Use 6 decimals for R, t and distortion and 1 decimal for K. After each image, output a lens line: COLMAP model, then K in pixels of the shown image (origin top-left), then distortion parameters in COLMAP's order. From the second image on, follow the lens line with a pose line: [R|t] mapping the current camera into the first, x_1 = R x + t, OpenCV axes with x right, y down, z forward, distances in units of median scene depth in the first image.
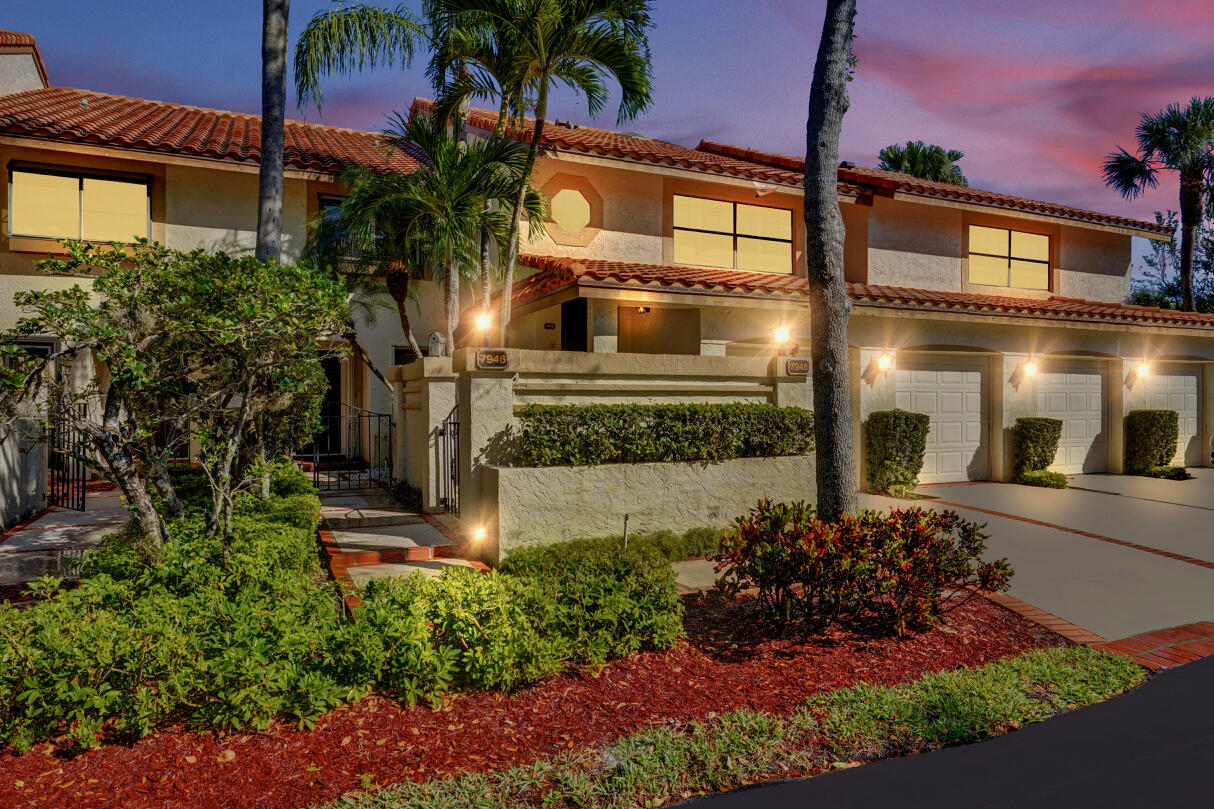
lens RADIAL K [[764.4, 0, 607.0], [0, 764.4, 404.5], [0, 0, 1]] dist [0.006141, 0.000509]
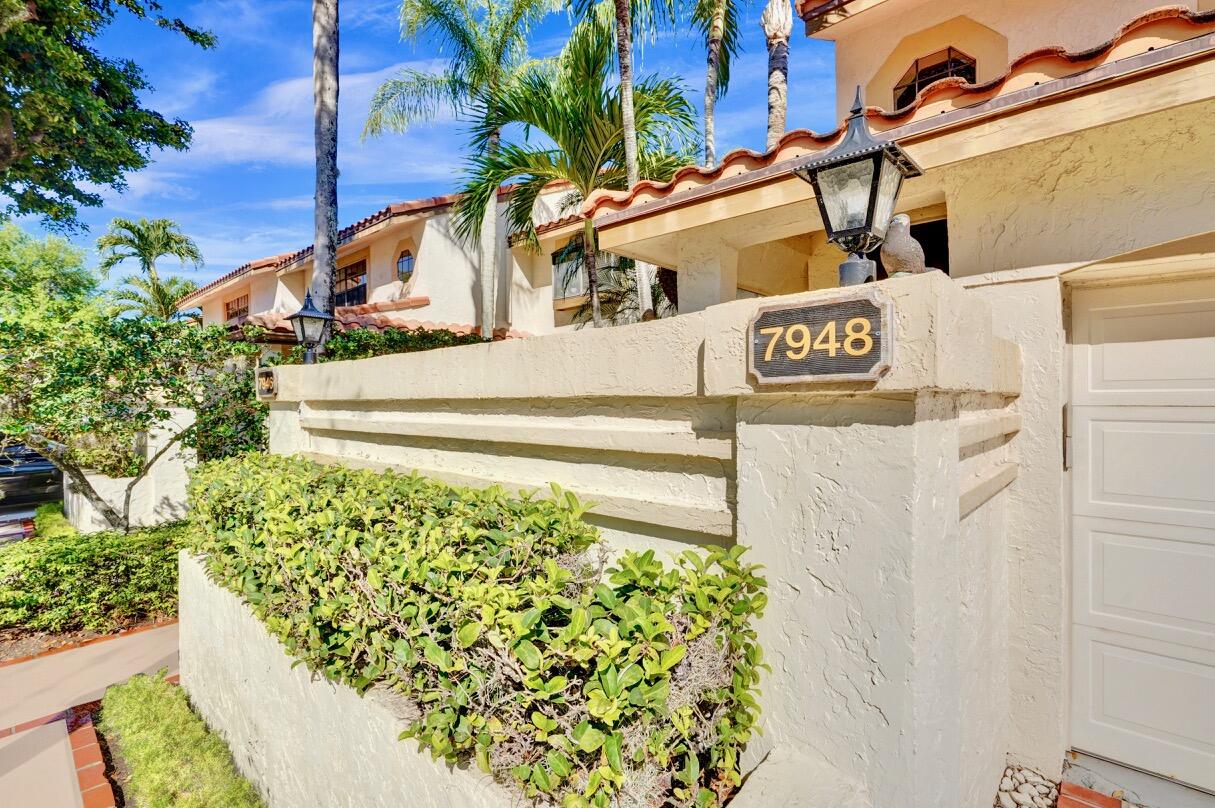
lens RADIAL K [[565.0, 0, 604.7], [0, 565.0, 402.3], [0, 0, 1]] dist [-0.002835, -0.000177]
pose [[0.370808, 0.002644, -0.928706, 0.283158], [0.004055, 0.999982, 0.004466, -0.027813], [0.928701, -0.005422, 0.370790, 0.705438]]
